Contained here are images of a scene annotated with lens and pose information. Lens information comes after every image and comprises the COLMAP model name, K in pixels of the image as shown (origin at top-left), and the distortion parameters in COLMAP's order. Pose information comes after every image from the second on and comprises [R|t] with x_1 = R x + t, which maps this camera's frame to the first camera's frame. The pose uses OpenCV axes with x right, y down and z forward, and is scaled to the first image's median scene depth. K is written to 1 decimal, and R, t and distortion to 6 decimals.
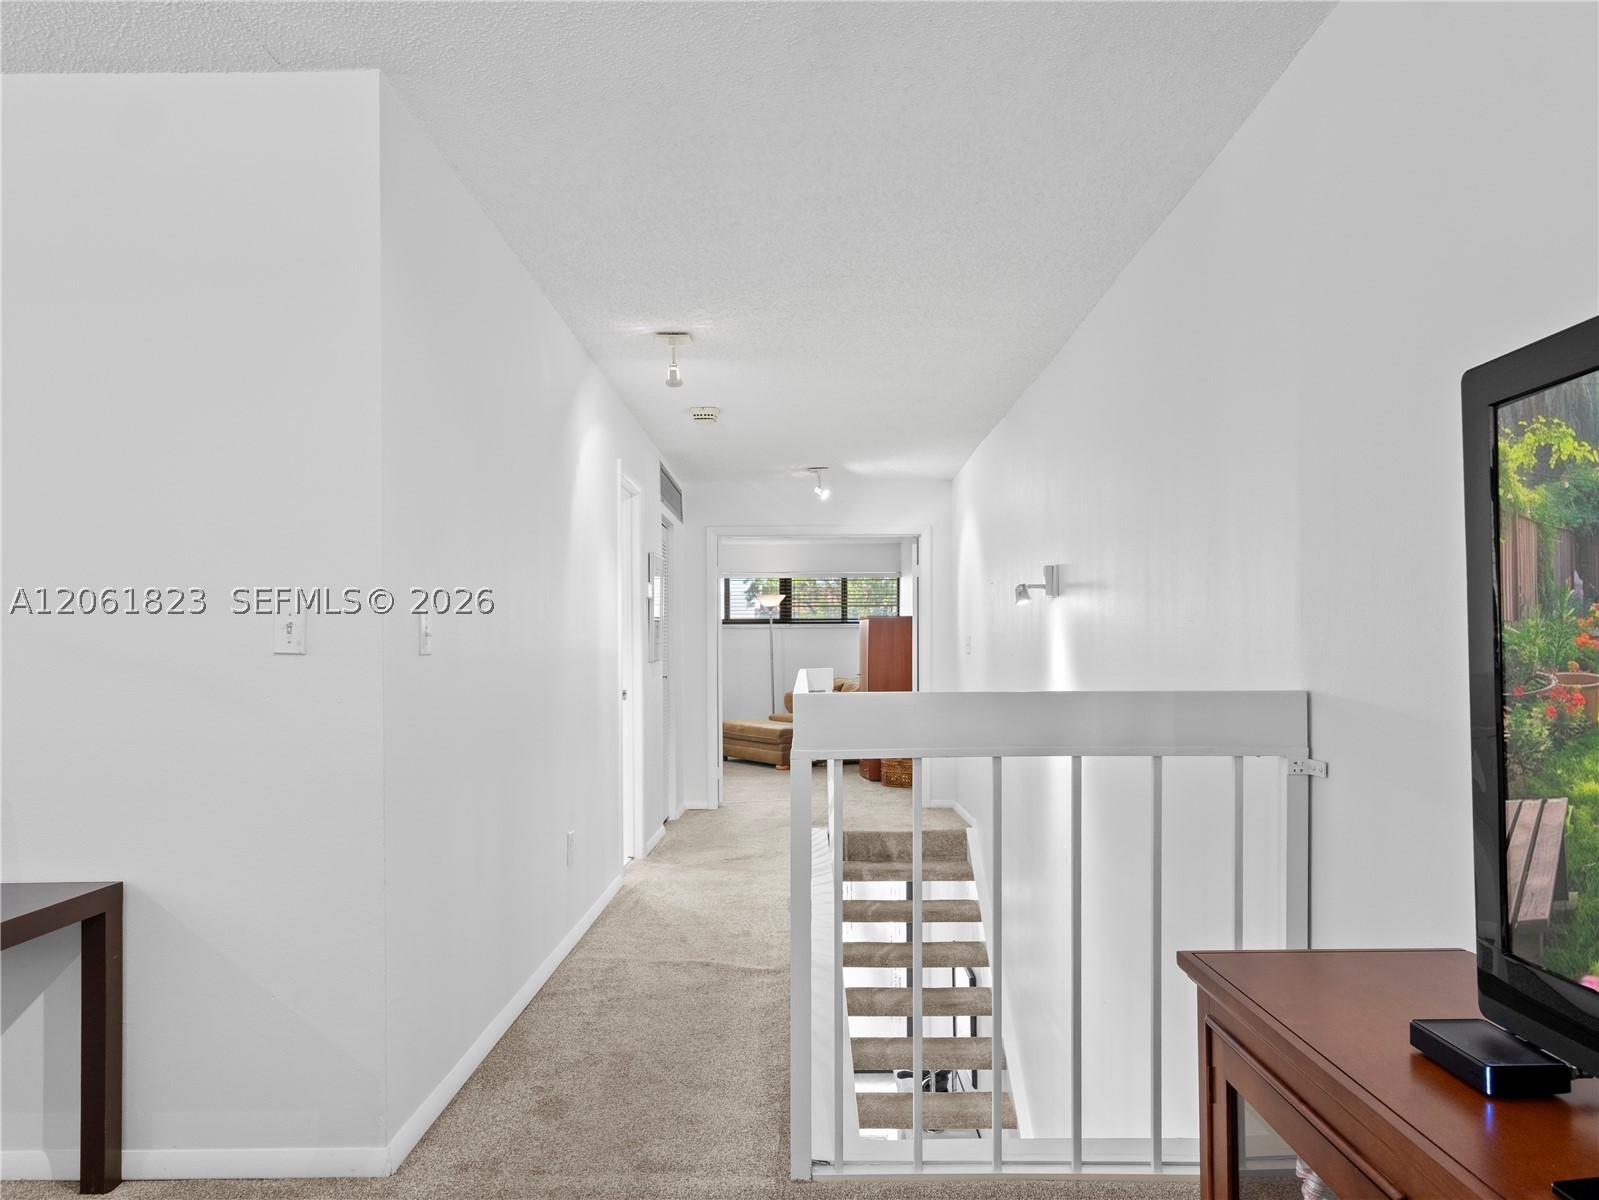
lens RADIAL K [[997.7, 0, 777.5], [0, 997.7, 657.3], [0, 0, 1]] dist [-0.002663, 0.009346]
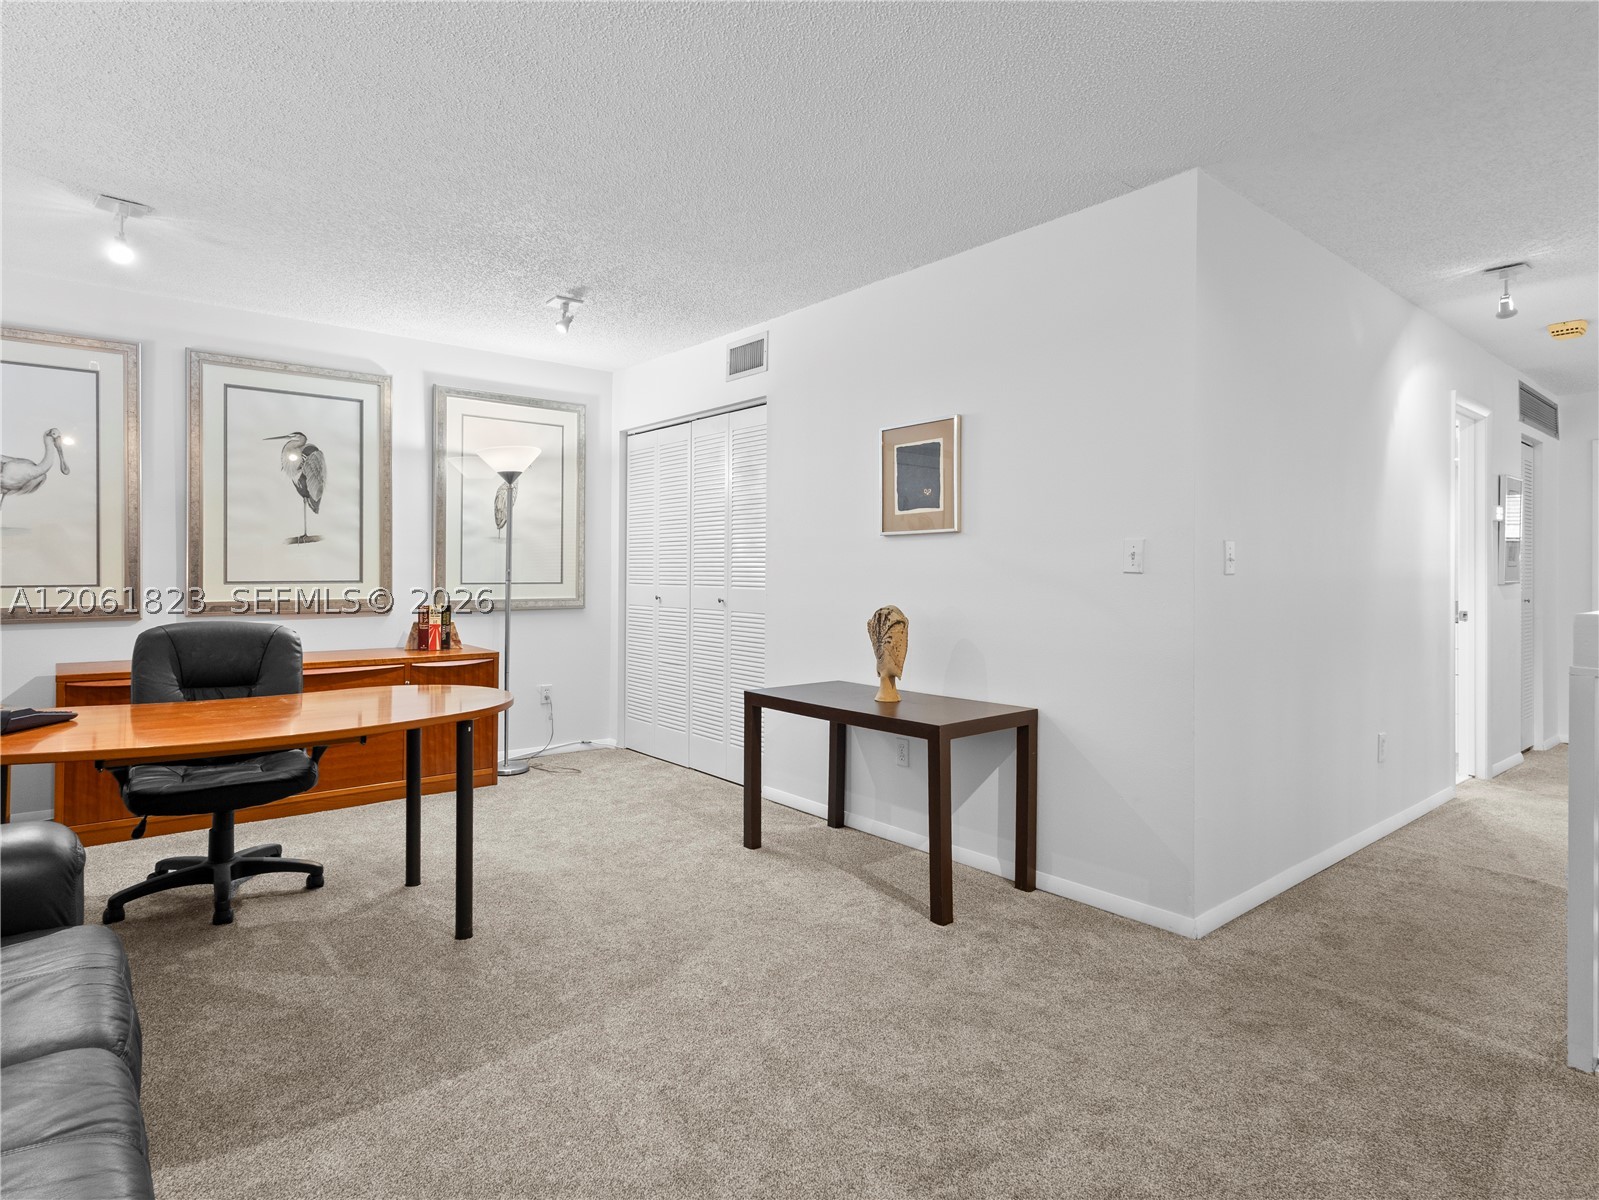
lens RADIAL K [[847.4, 0, 819.4], [0, 847.4, 570.7], [0, 0, 1]] dist [0.003550, 0.001980]
pose [[0.665513, 0.006768, -0.746356, 0.079239], [-0.012116, 0.999925, -0.001736, 0.000504], [0.746288, 0.010198, 0.665545, -0.109440]]
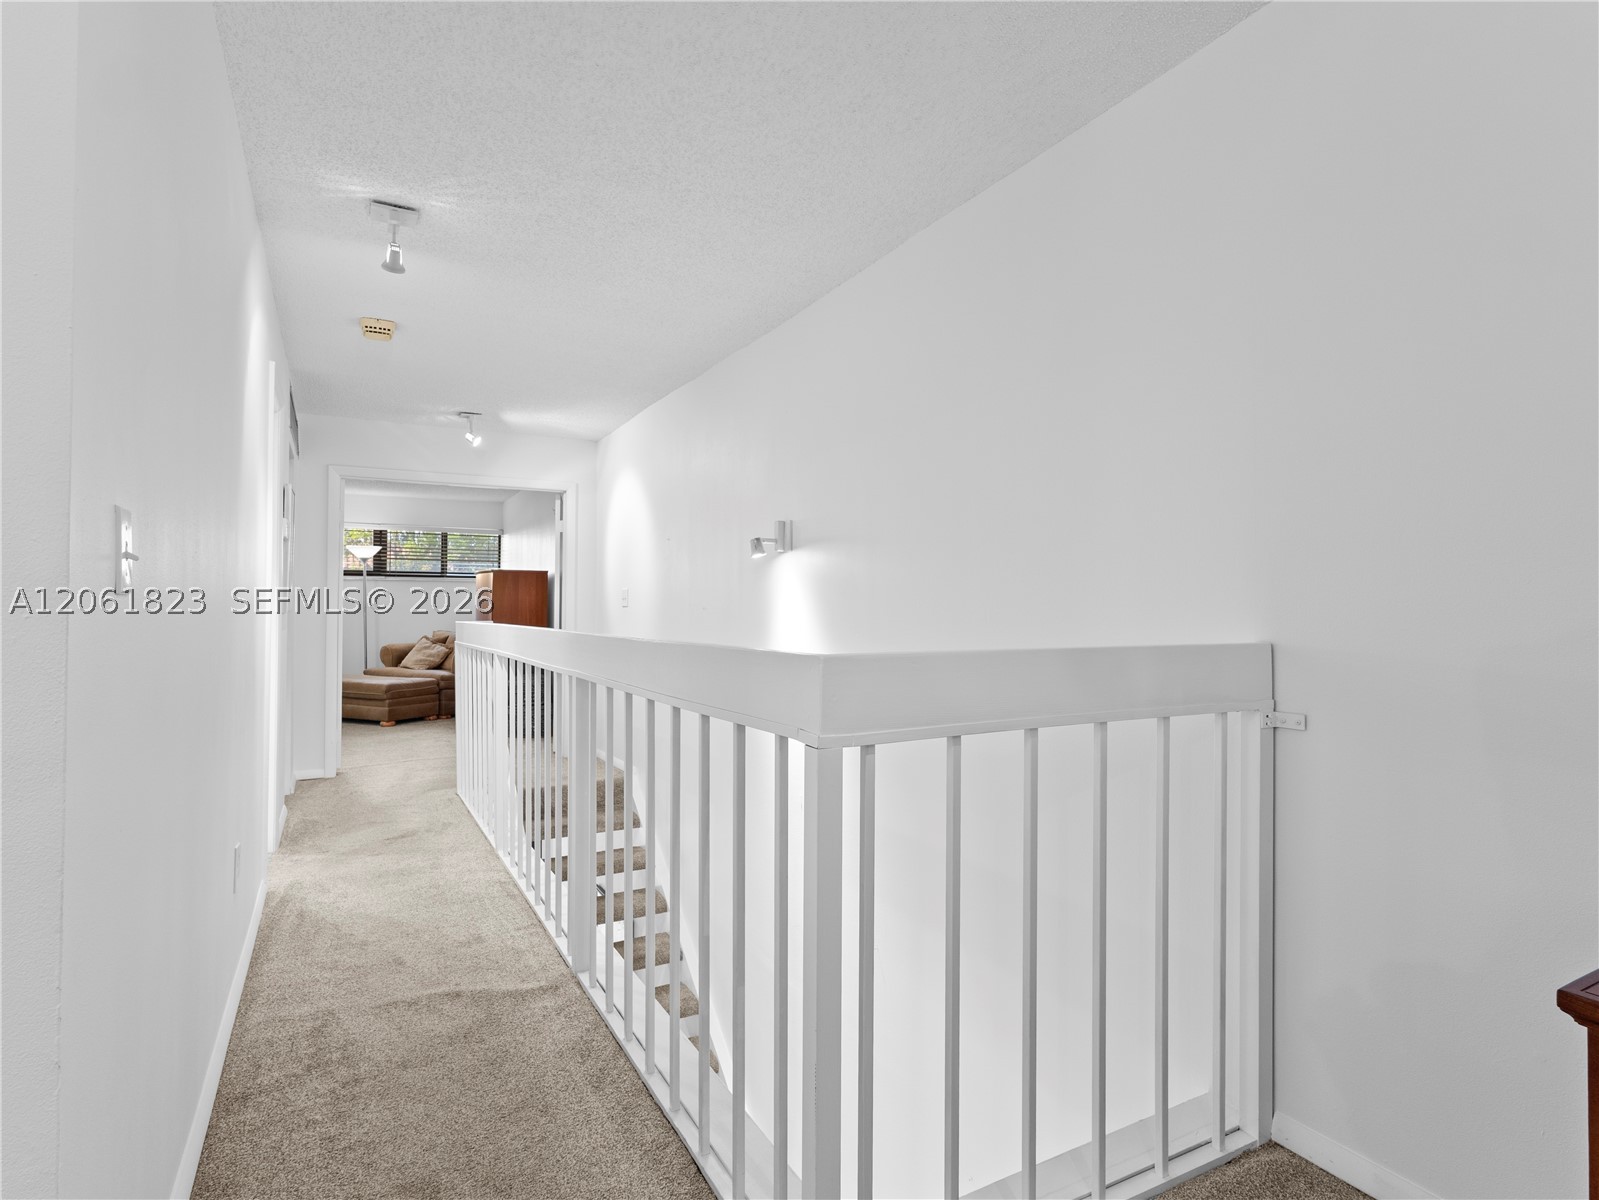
lens RADIAL K [[847.4, 0, 790.2], [0, 847.4, 594.1], [0, 0, 1]] dist [0.003550, 0.001980]
pose [[0.874346, 0.013934, 0.485102, -0.147845], [-0.003997, 0.999761, -0.021512, 0.002587], [-0.485286, 0.016870, 0.874193, 0.240119]]
